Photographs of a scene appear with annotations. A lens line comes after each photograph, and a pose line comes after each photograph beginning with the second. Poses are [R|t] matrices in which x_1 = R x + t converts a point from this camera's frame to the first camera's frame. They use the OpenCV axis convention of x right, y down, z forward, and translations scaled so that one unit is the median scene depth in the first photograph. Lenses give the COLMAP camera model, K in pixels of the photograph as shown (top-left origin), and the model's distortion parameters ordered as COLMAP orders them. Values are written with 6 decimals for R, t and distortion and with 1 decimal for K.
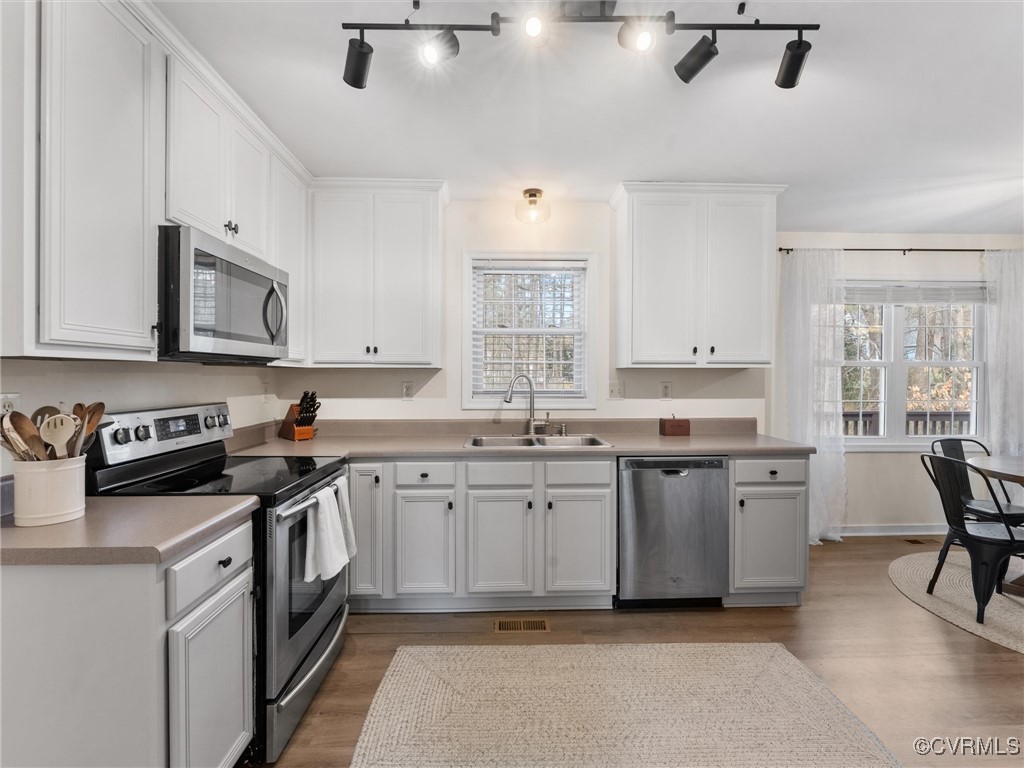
lens RADIAL K [[489.5, 0, 518.5], [0, 489.5, 381.6], [0, 0, 1]] dist [-0.002438, 0.003879]
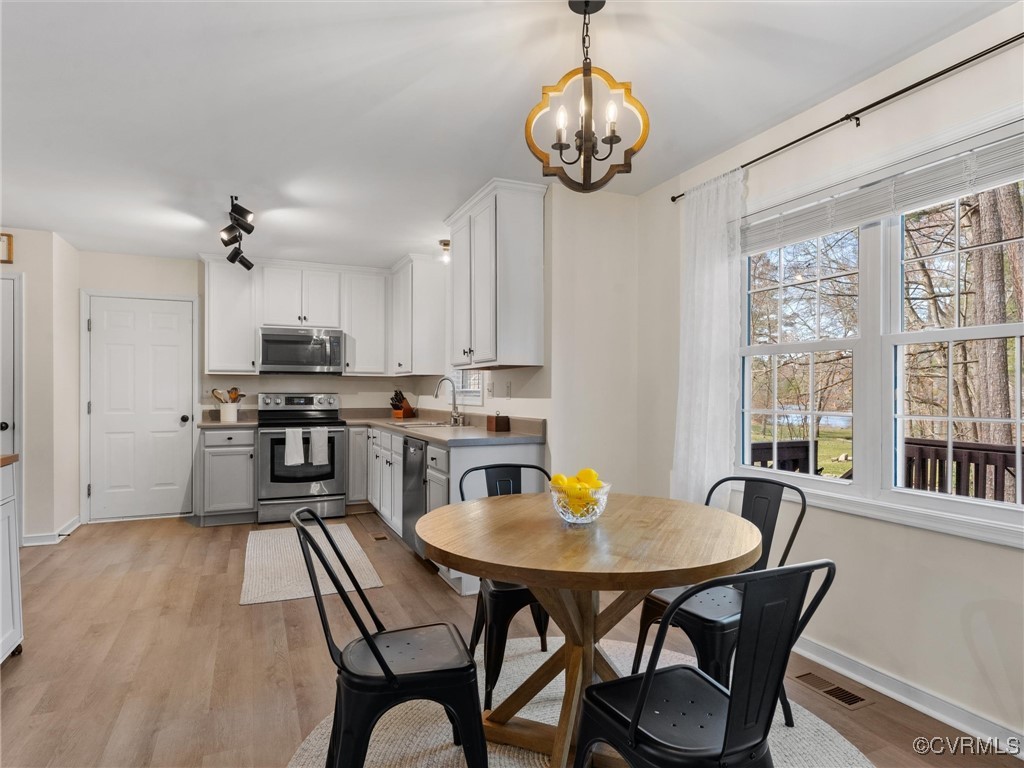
lens RADIAL K [[584.9, 0, 520.9], [0, 584.9, 397.9], [0, 0, 1]] dist [-0.013339, 0.003507]
pose [[0.378403, 0.007763, -0.925609, 1.730684], [-0.012259, 0.999919, 0.003375, 0.036554], [0.925560, 0.010070, 0.378467, 0.639601]]
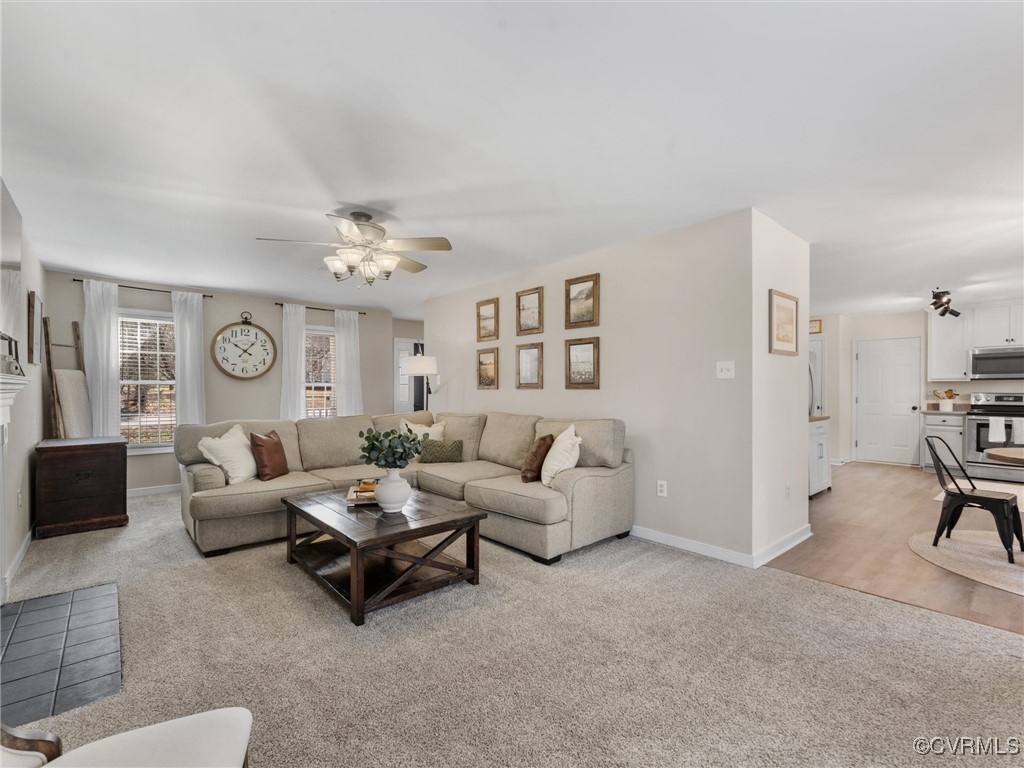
lens RADIAL K [[467.5, 0, 512.4], [0, 467.5, 389.4], [0, 0, 1]] dist [0.002545, 0.001200]
pose [[-0.772808, -0.000561, -0.634639, 2.903660], [-0.008934, 0.999910, 0.009995, 0.016408], [0.634577, 0.013395, -0.772744, 0.934593]]
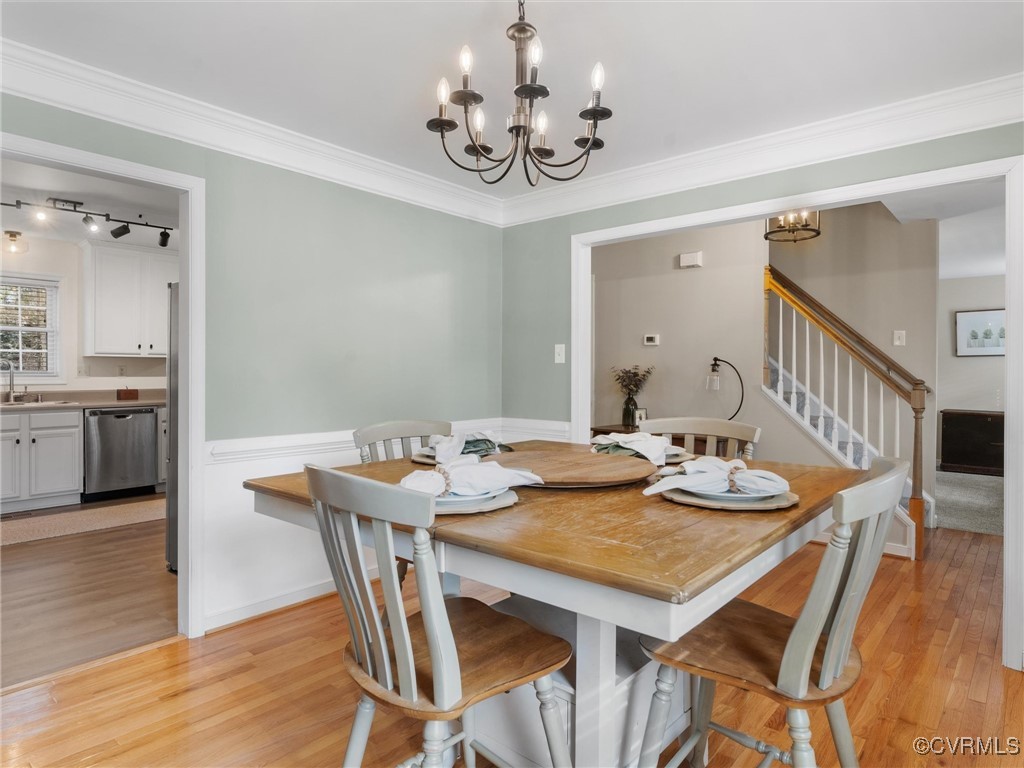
lens RADIAL K [[584.9, 0, 506.1], [0, 584.9, 370.9], [0, 0, 1]] dist [-0.013339, 0.003507]
pose [[0.681255, -0.001500, 0.732045, -0.252154], [0.006850, 0.999967, -0.004326, 0.038160], [-0.732014, 0.007962, 0.681243, -1.325373]]
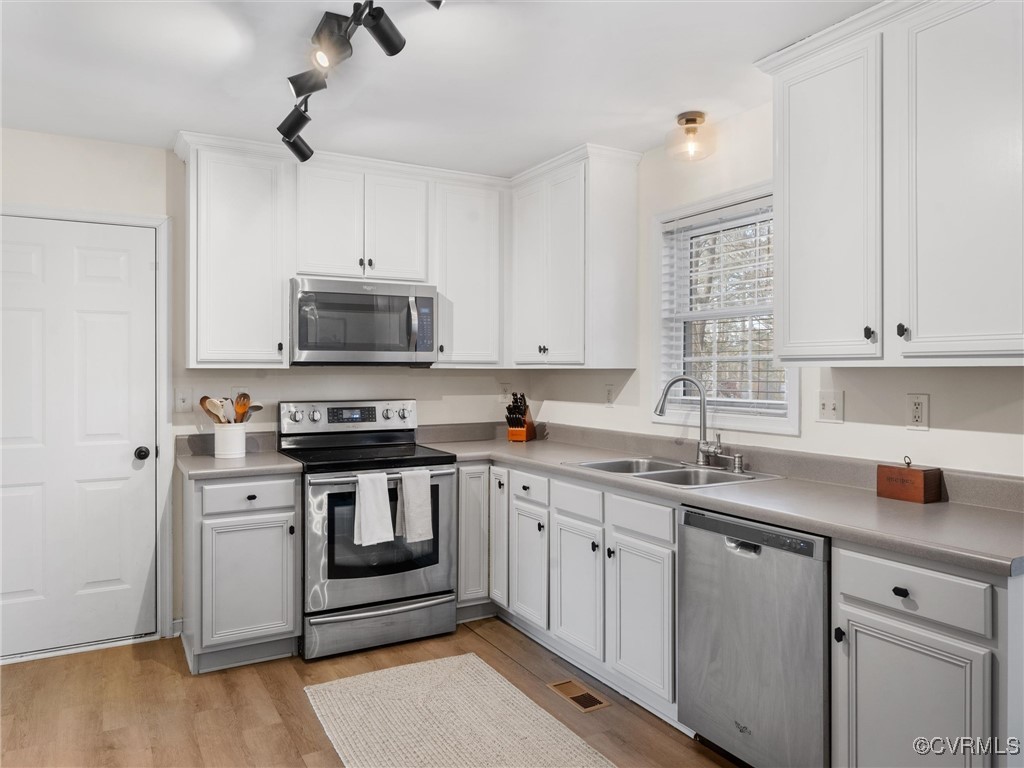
lens RADIAL K [[726.0, 0, 516.2], [0, 726.0, 379.8], [0, 0, 1]] dist [0.007412, -0.014609]
pose [[0.456803, 0.010790, -0.889502, 0.910981], [-0.010879, 0.999919, 0.006542, -0.016126], [0.889501, 0.006689, 0.456884, 0.336092]]
